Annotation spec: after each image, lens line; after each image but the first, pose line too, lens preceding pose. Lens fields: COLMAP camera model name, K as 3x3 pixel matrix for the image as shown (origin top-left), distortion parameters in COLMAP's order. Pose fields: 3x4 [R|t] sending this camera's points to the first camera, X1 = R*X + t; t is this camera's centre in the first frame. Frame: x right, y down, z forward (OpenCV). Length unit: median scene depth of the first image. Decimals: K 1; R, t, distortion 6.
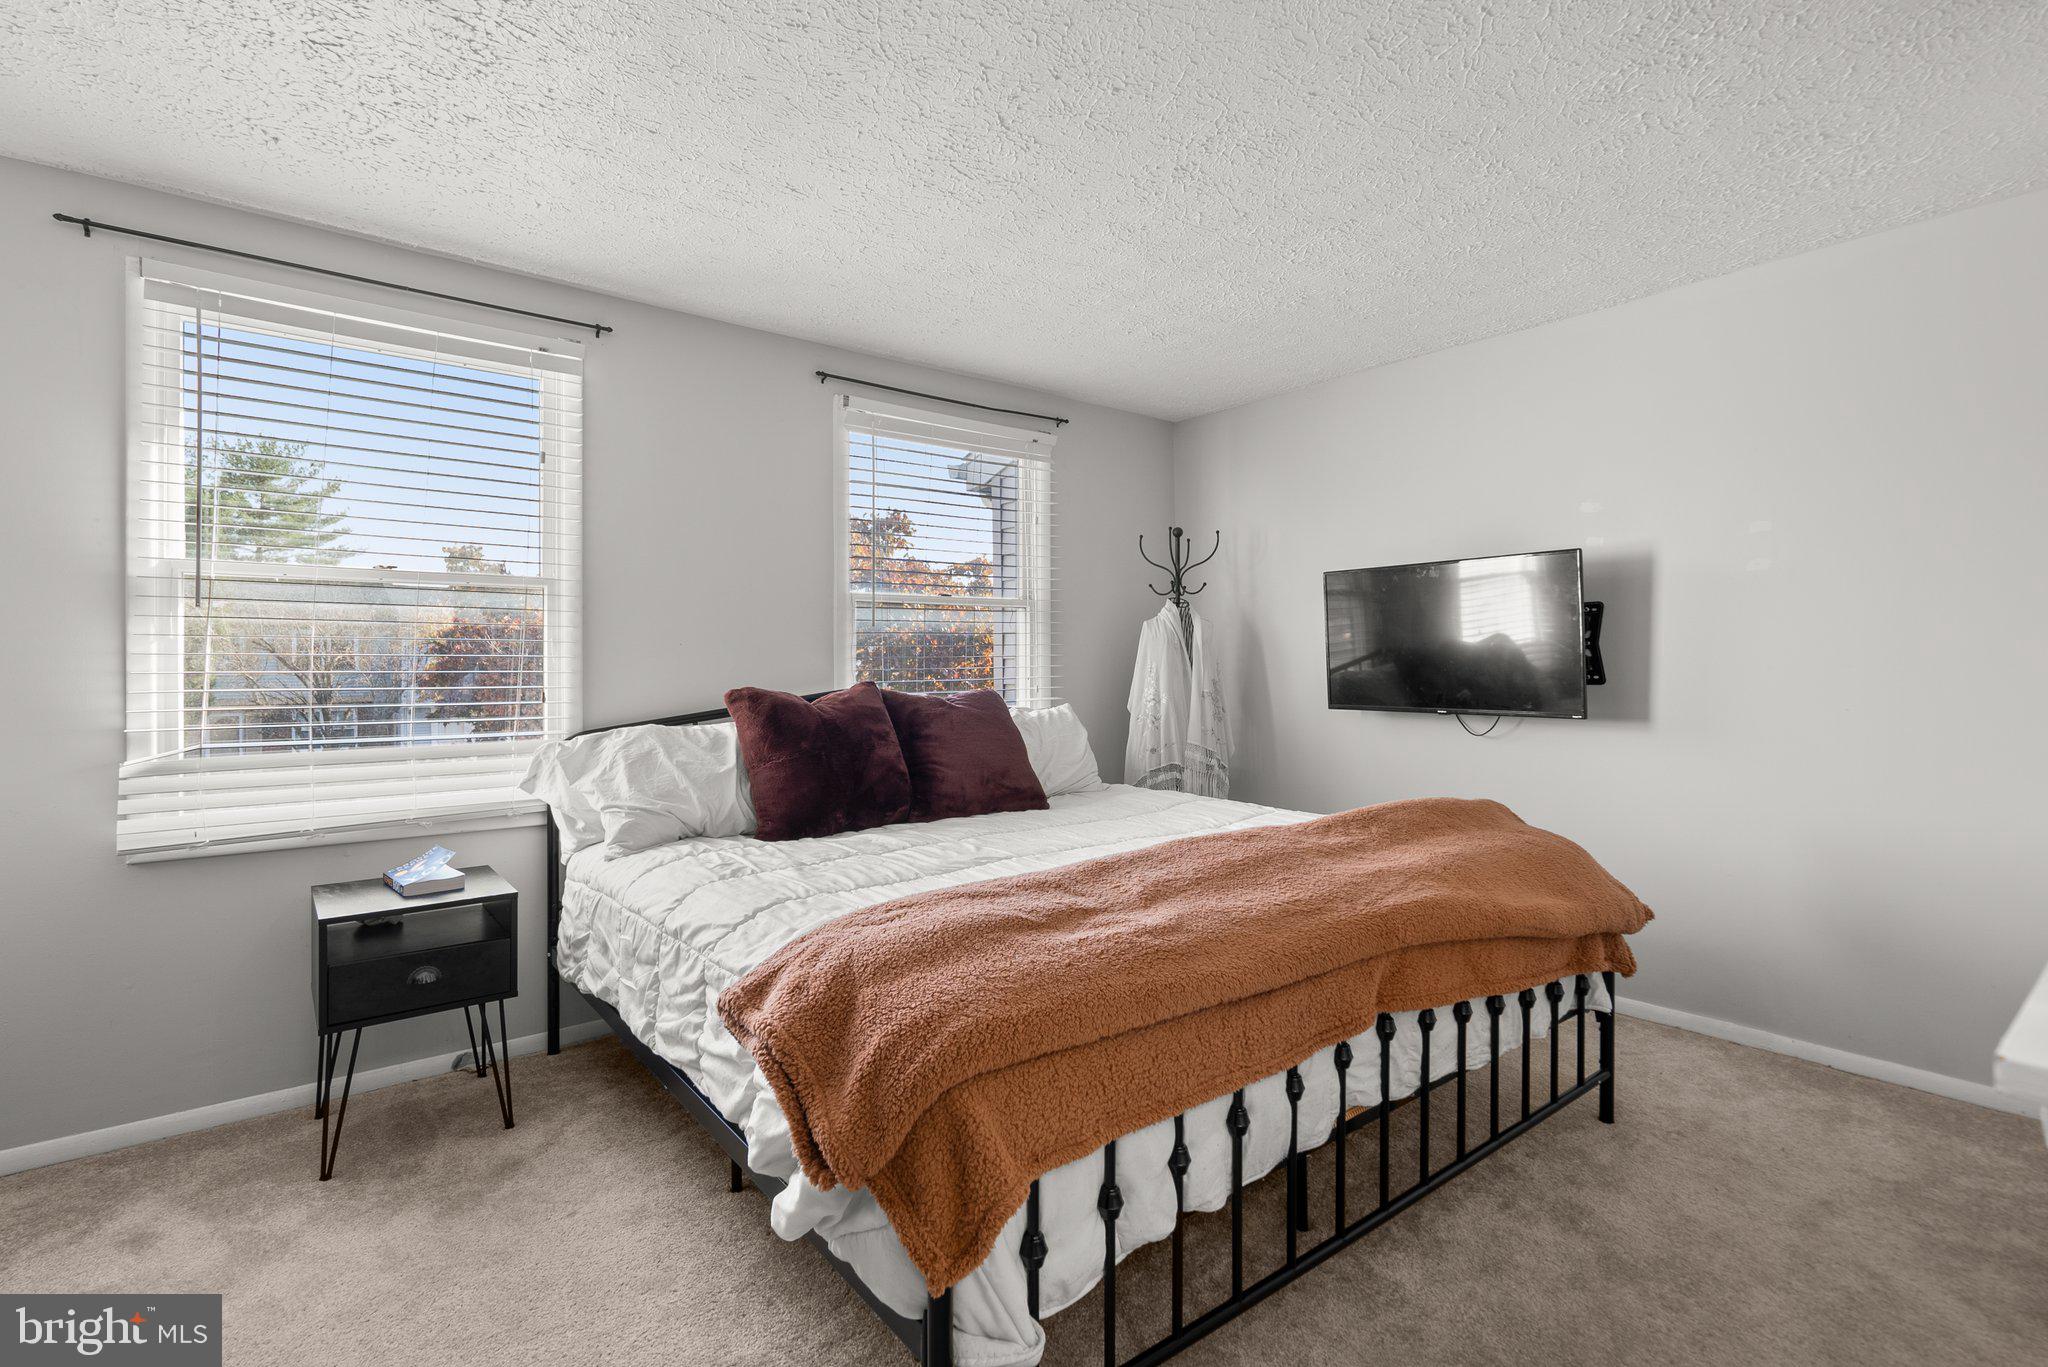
lens RADIAL K [[945.5, 0, 1020.1], [0, 945.5, 677.7], [0, 0, 1]] dist [-0.004807, -0.000460]
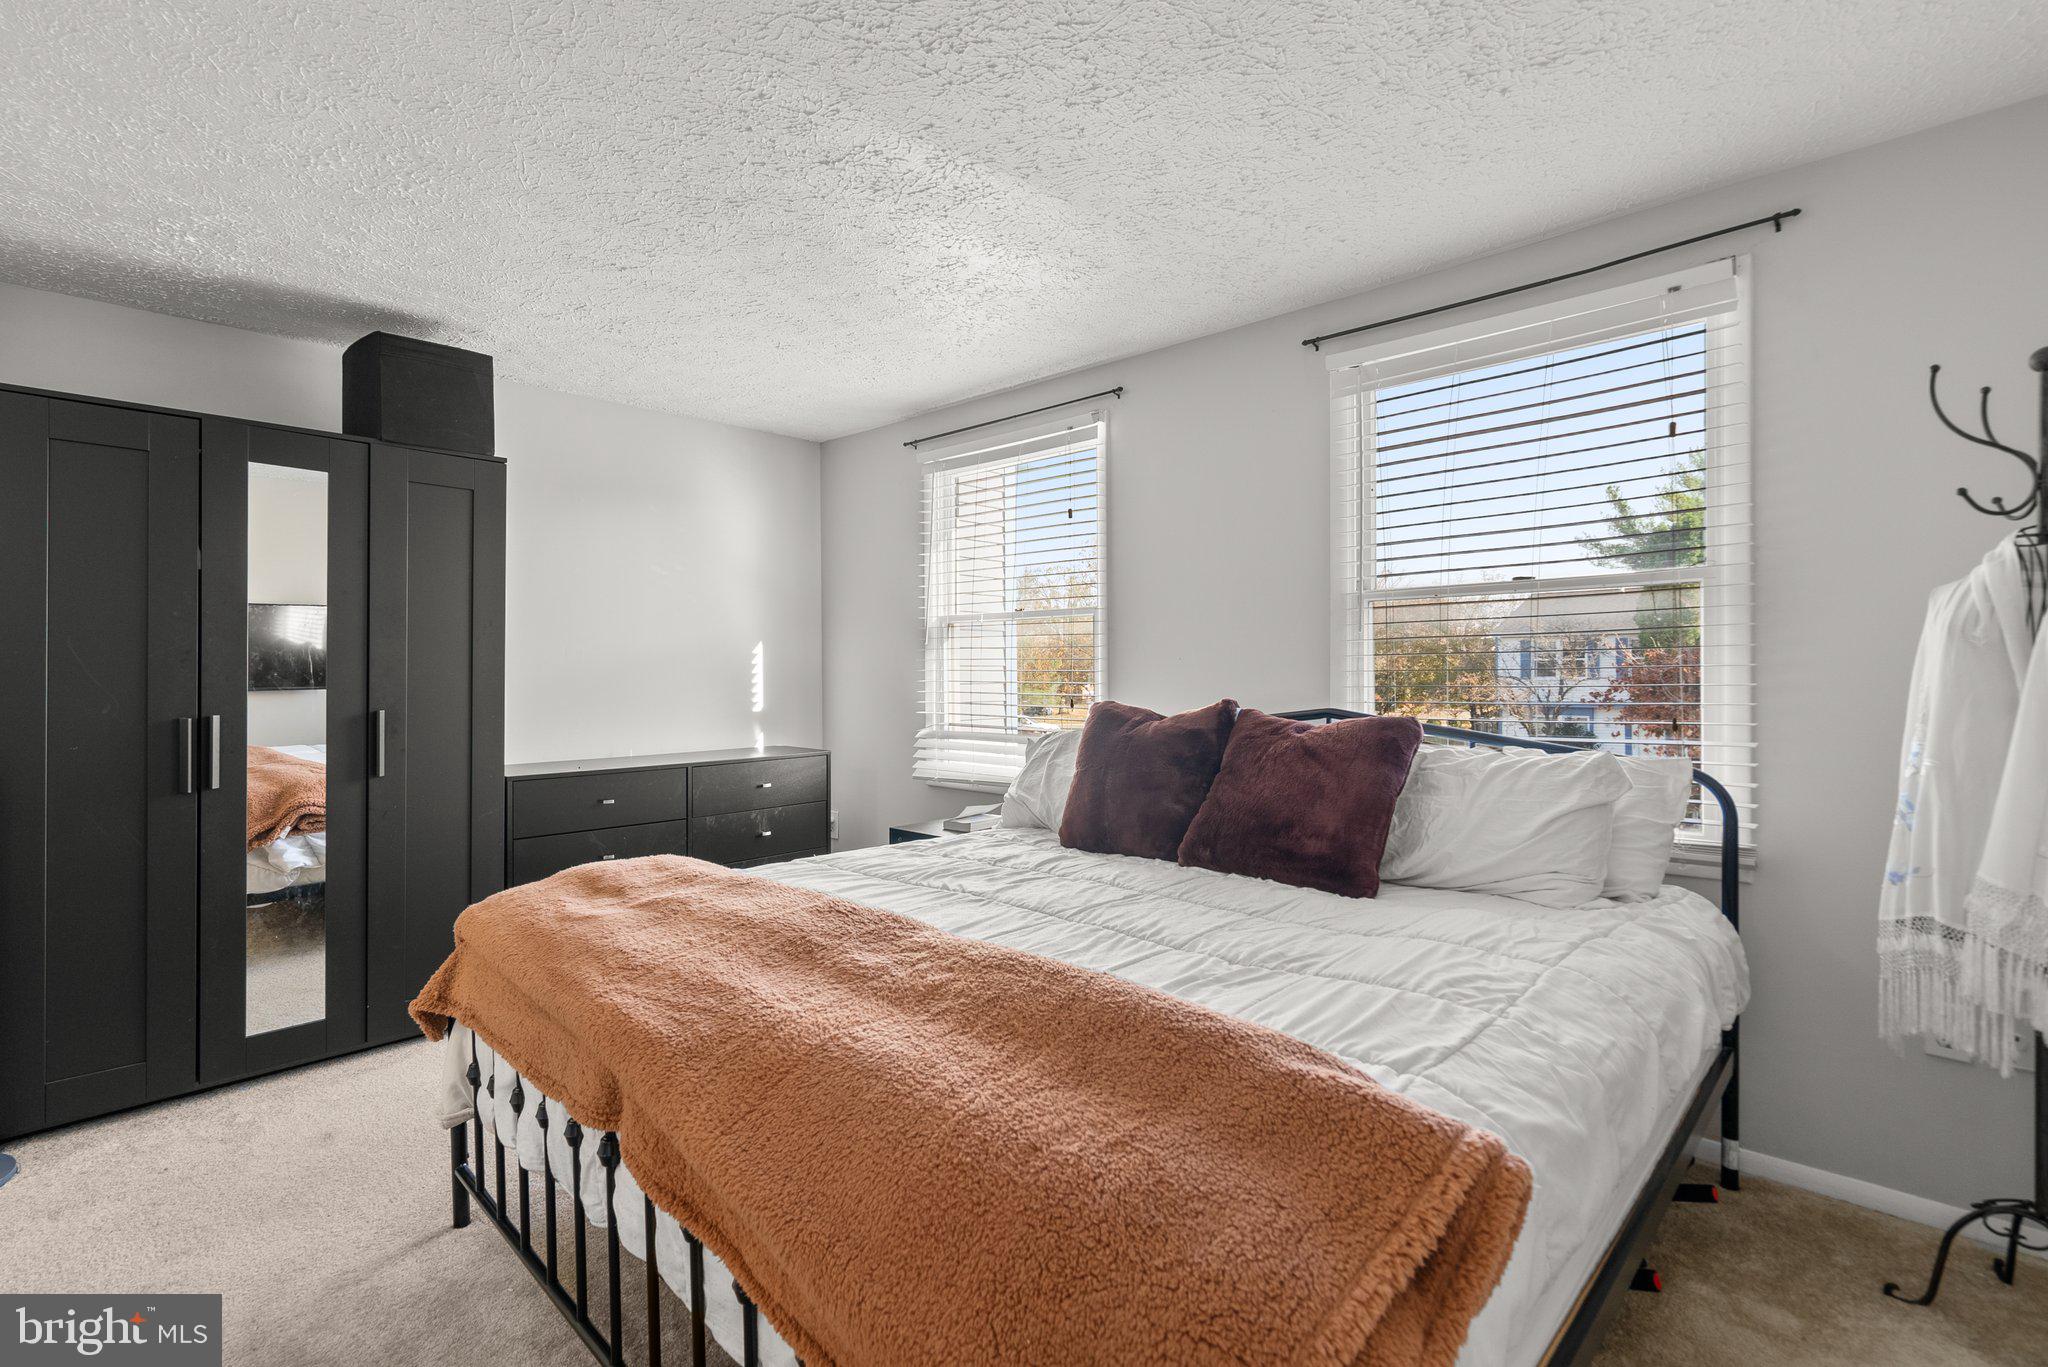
lens RADIAL K [[945.5, 0, 1021.2], [0, 945.5, 675.1], [0, 0, 1]] dist [-0.004807, -0.000460]
pose [[0.153278, 0.016188, -0.988050, 0.575758], [0.001972, 0.999859, 0.016687, -0.030824], [0.988181, -0.004506, 0.153225, 0.577166]]
